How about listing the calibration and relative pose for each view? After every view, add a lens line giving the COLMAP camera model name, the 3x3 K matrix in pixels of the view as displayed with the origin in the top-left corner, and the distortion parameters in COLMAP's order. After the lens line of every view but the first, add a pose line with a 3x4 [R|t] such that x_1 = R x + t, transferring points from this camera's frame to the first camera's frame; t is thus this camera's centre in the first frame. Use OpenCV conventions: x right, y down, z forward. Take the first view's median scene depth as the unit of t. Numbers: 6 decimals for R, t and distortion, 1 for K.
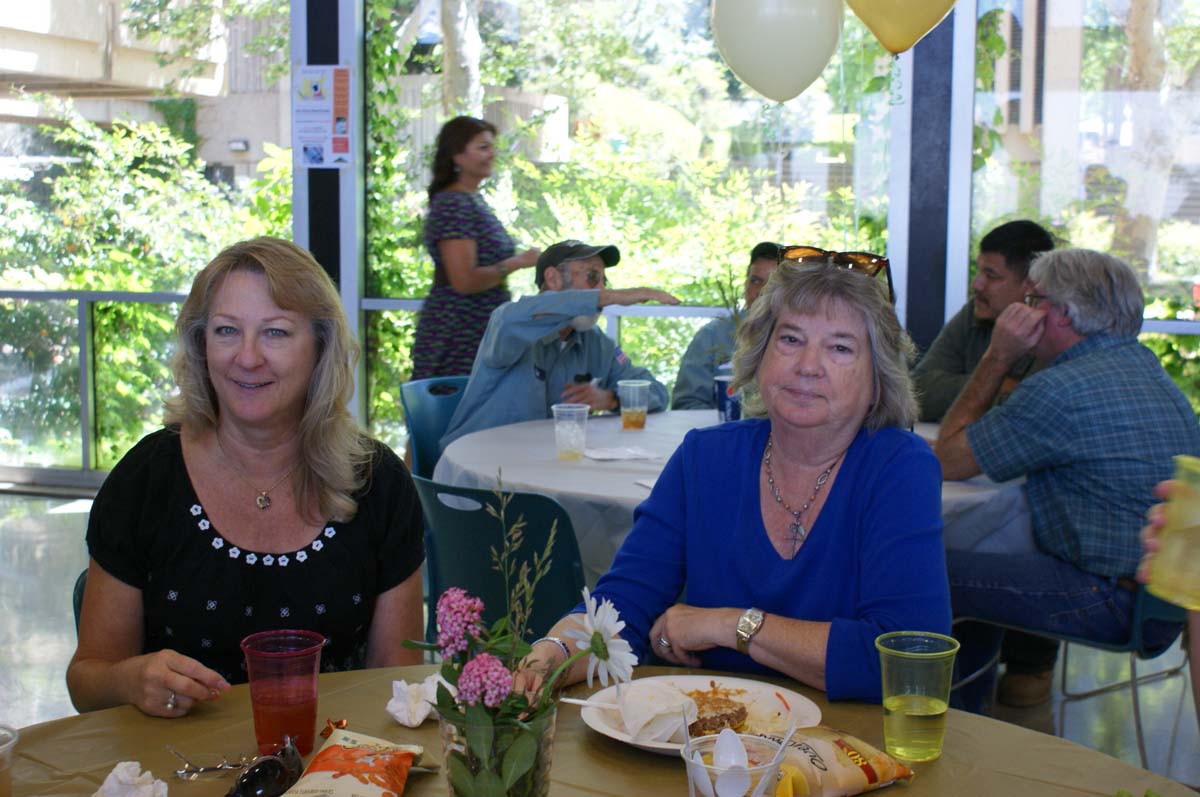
lens RADIAL K [[1608.3, 0, 600.0], [0, 1608.3, 398.5], [0, 0, 1]] dist [-0.081133, 0.010000]
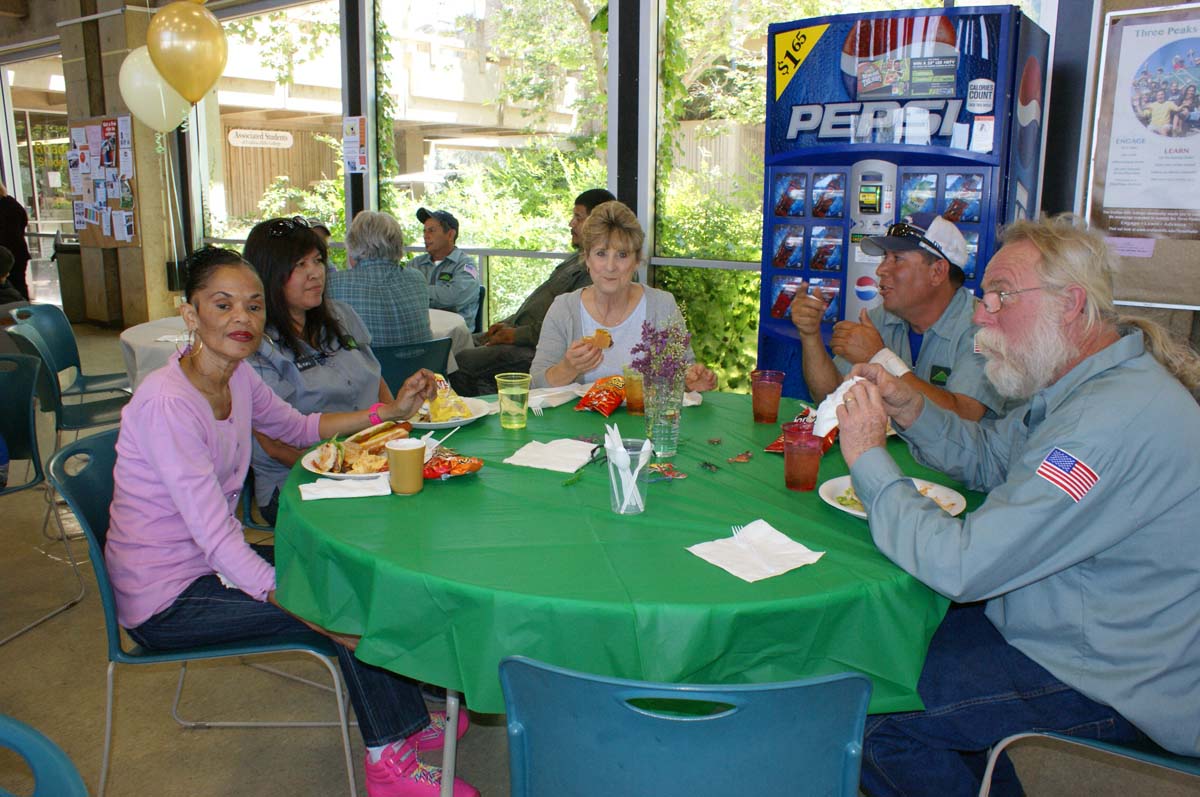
lens RADIAL K [[973.4, 0, 609.5], [0, 973.4, 400.6], [0, 0, 1]] dist [-0.168536, 0.173947]
pose [[0.947887, 0.063317, -0.312251, 0.247549], [-0.036829, 0.995259, 0.090014, 0.002765], [0.316470, -0.073824, 0.945725, 0.024777]]
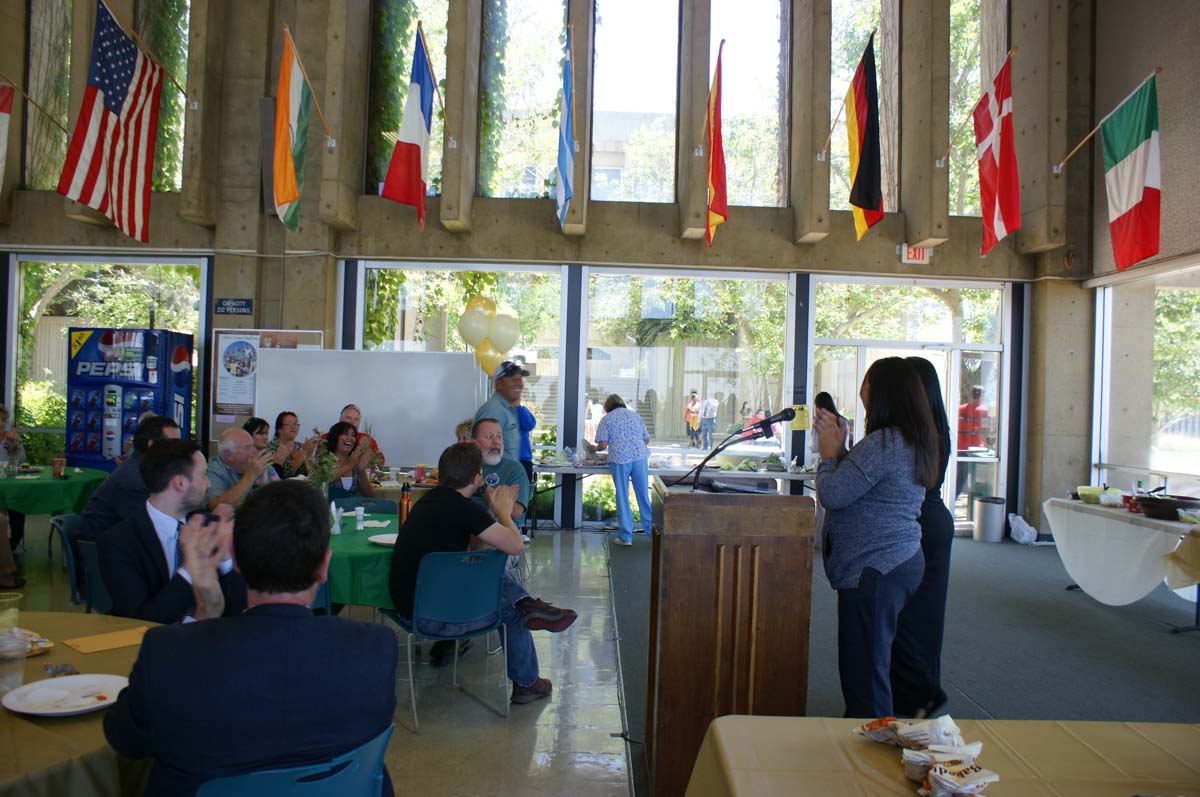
lens RADIAL K [[973.4, 0, 609.5], [0, 973.4, 400.6], [0, 0, 1]] dist [-0.168536, 0.173947]
pose [[0.961385, 0.020030, 0.274476, 0.406263], [0.011114, 0.993708, -0.111445, 0.052645], [-0.274981, 0.110192, 0.955114, -0.491890]]
